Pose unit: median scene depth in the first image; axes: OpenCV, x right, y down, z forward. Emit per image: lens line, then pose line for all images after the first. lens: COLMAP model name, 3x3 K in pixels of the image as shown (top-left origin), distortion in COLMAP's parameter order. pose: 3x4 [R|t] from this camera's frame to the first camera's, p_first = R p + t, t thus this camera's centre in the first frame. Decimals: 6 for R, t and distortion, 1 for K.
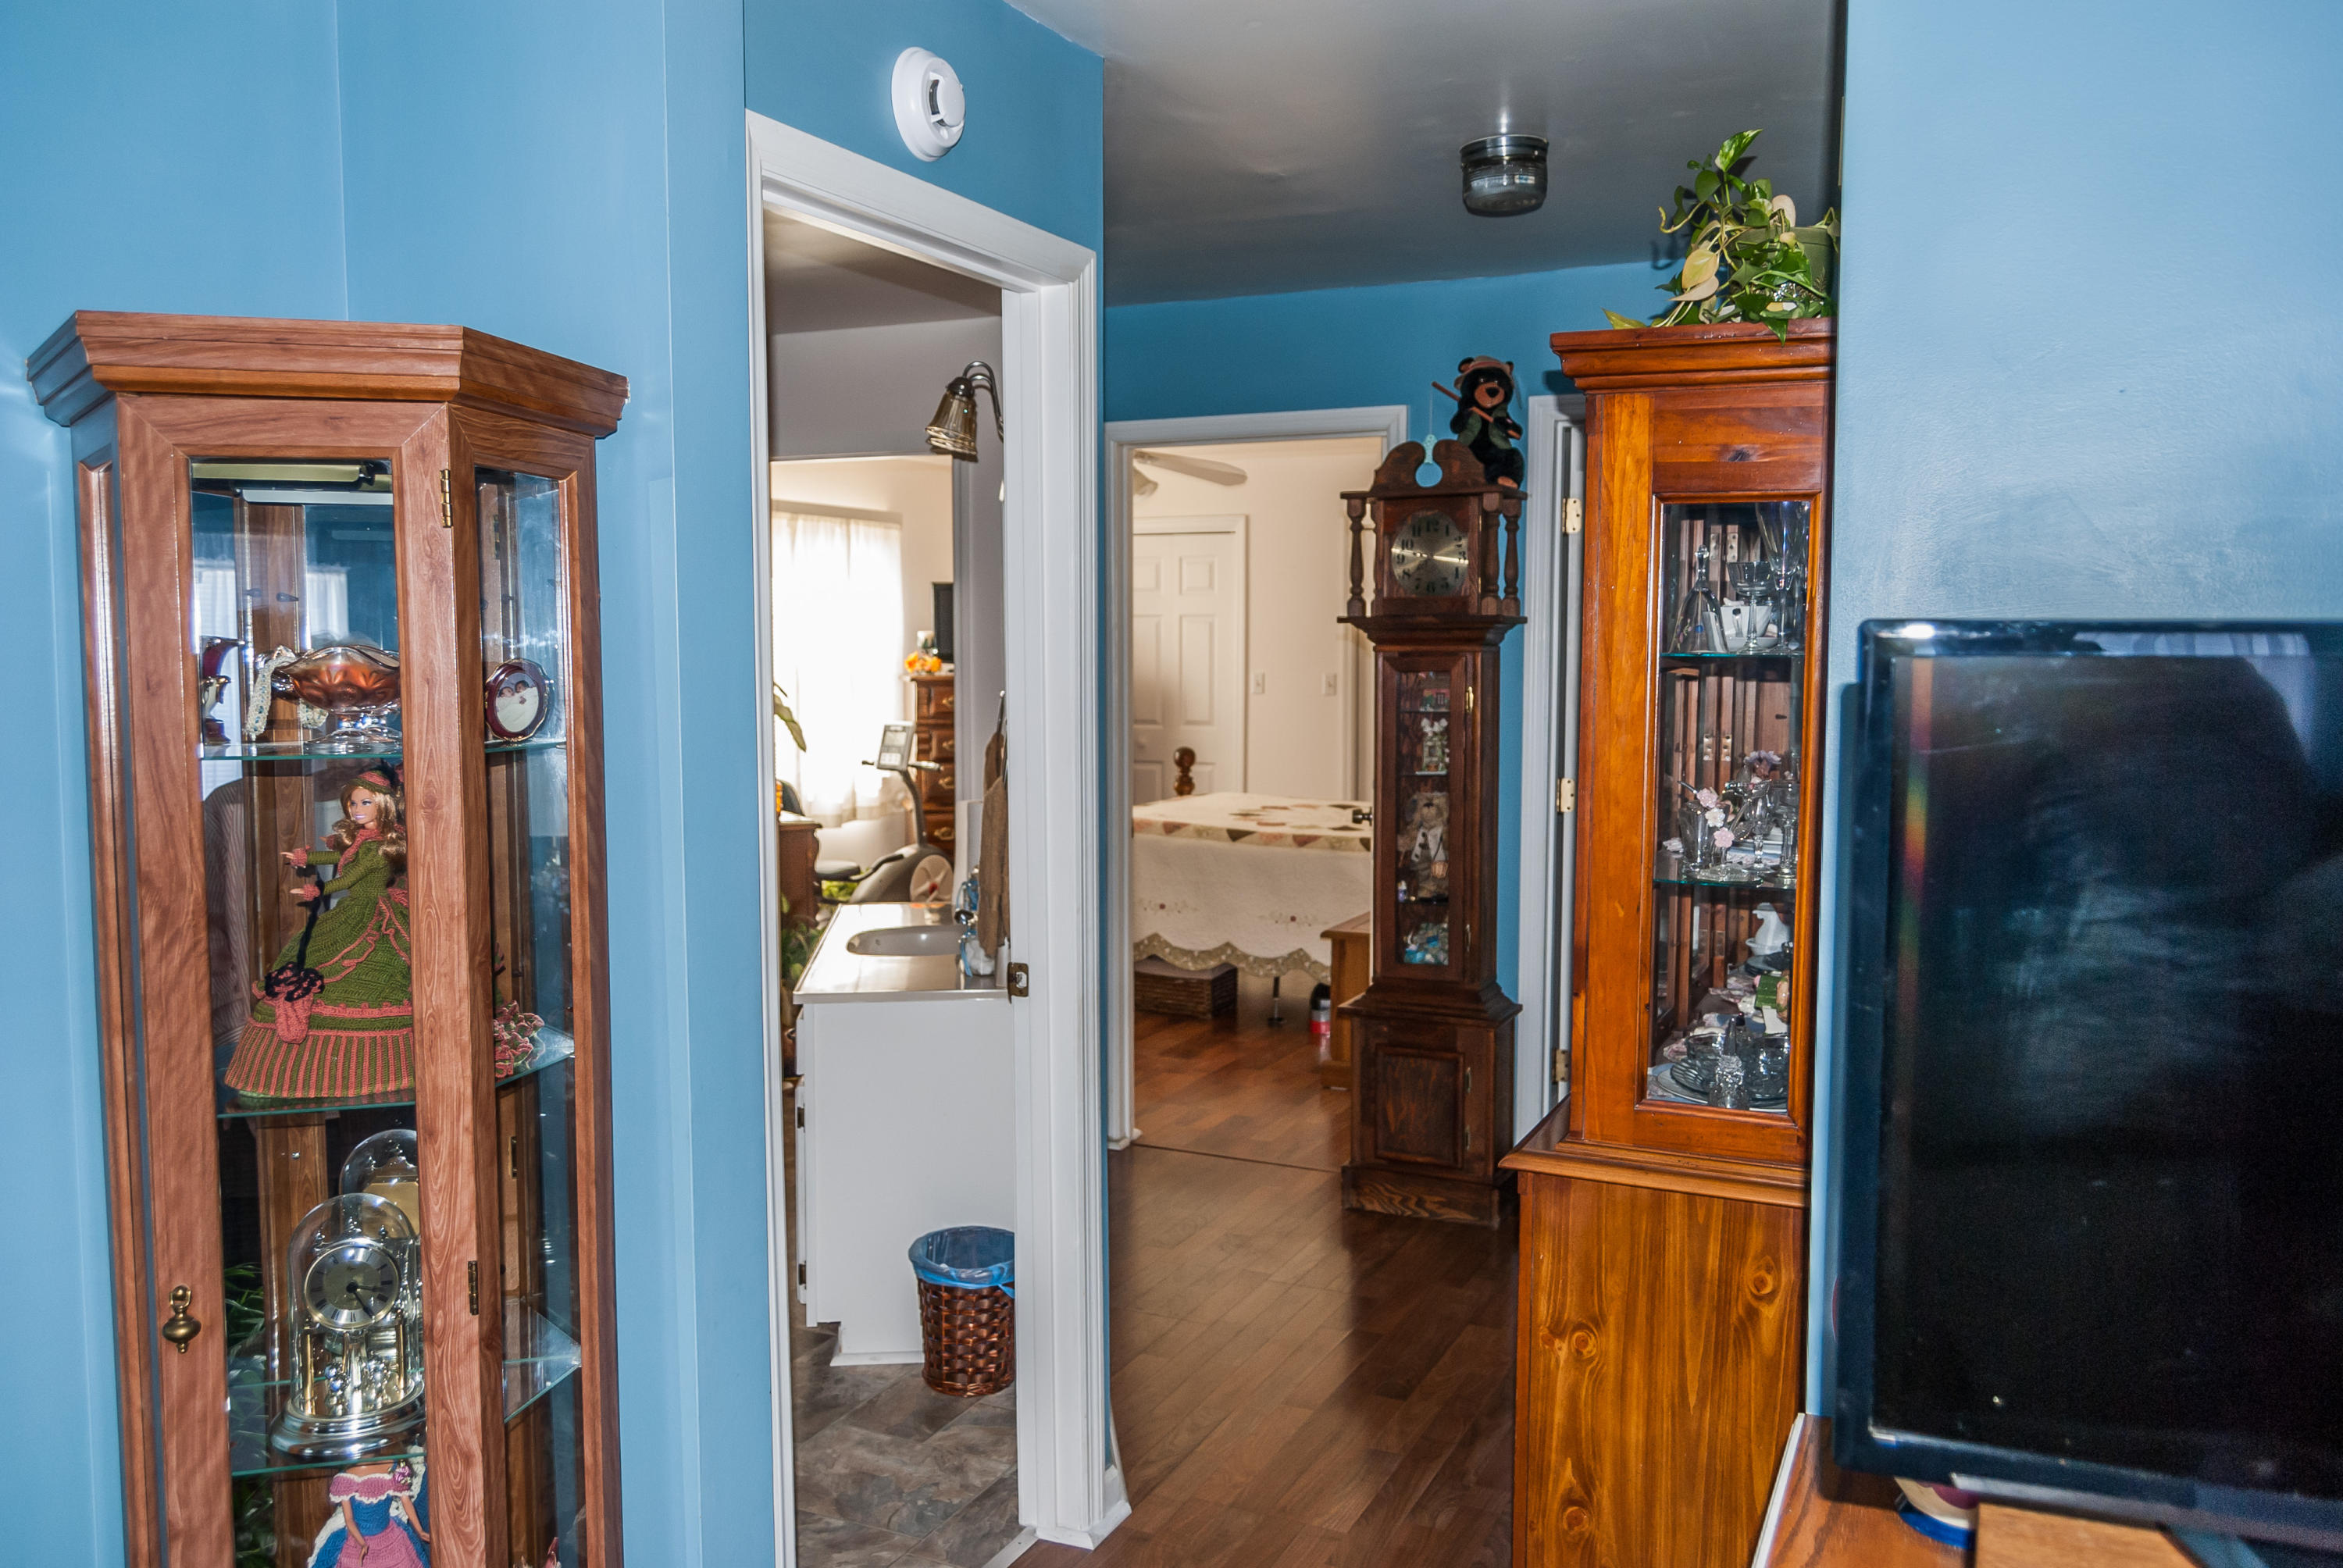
lens RADIAL K [[1806.4, 0, 1178.8], [0, 1806.4, 779.3], [0, 0, 1]] dist [-0.006519, 0.012569]
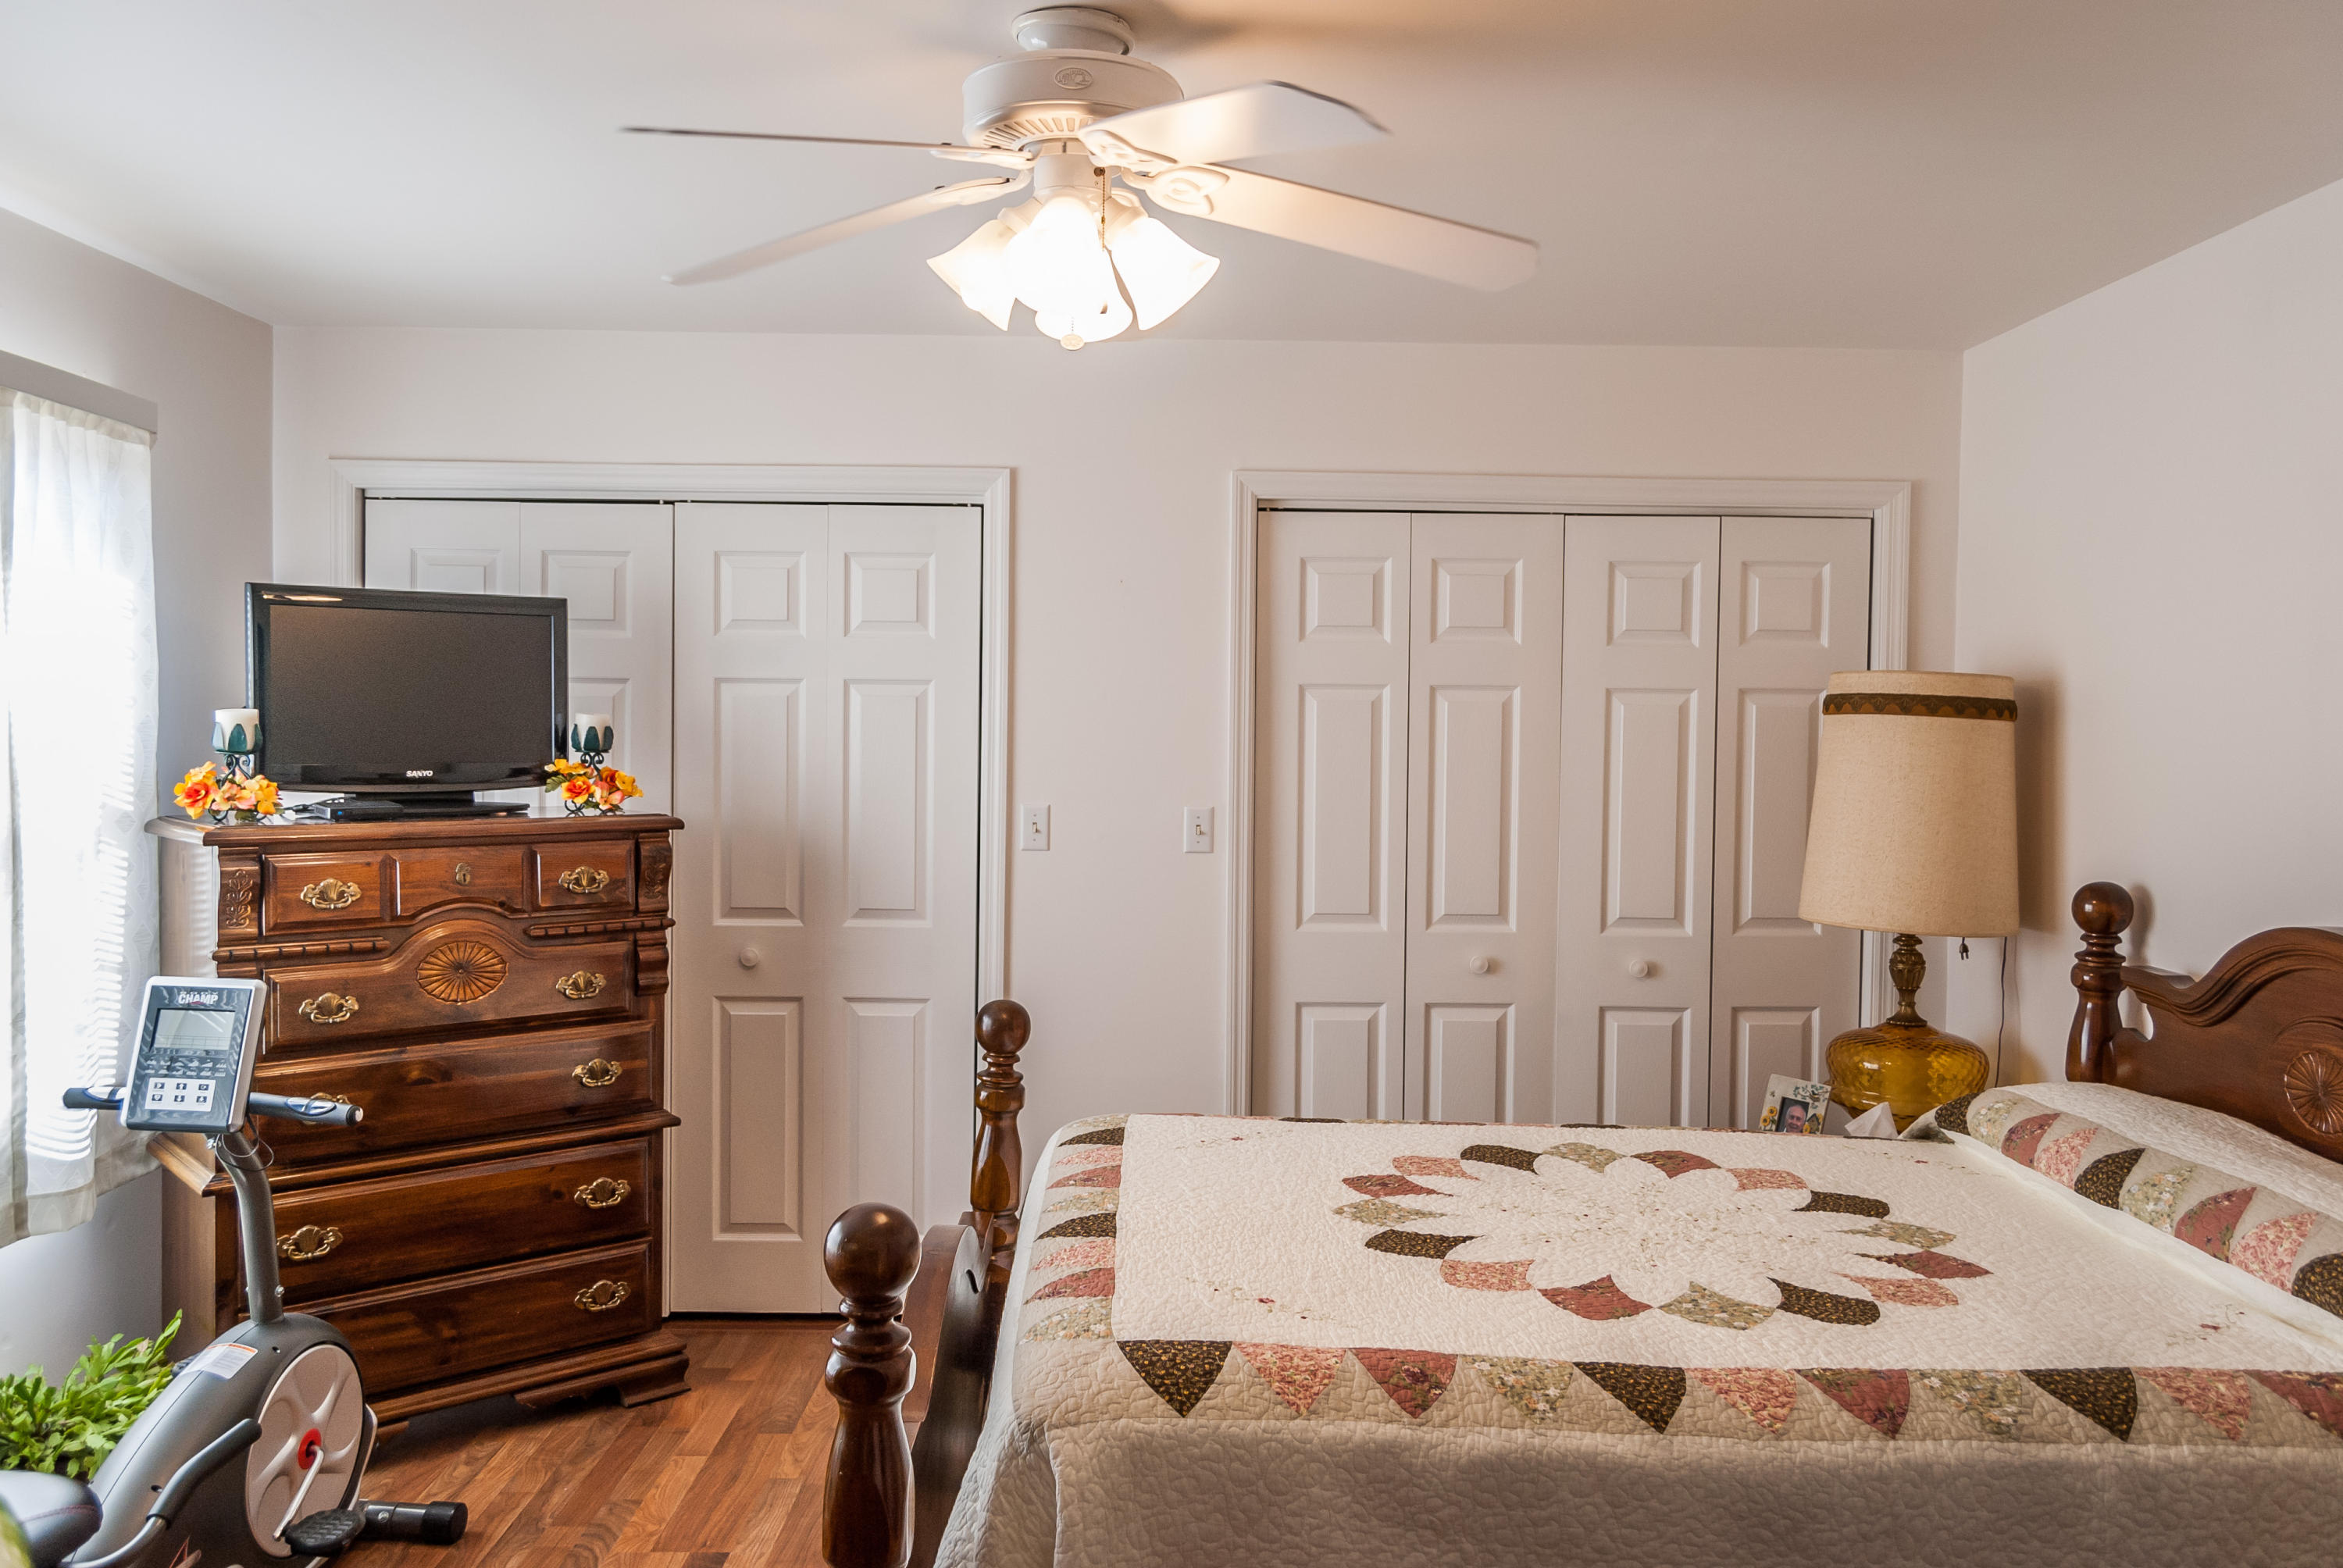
lens RADIAL K [[1806.4, 0, 1178.8], [0, 1806.4, 779.3], [0, 0, 1]] dist [-0.006519, 0.012569]
pose [[0.896898, -0.006540, 0.442189, -0.130161], [0.024576, 0.999083, -0.035071, -0.048884], [-0.441554, 0.042322, 0.896236, 0.568302]]
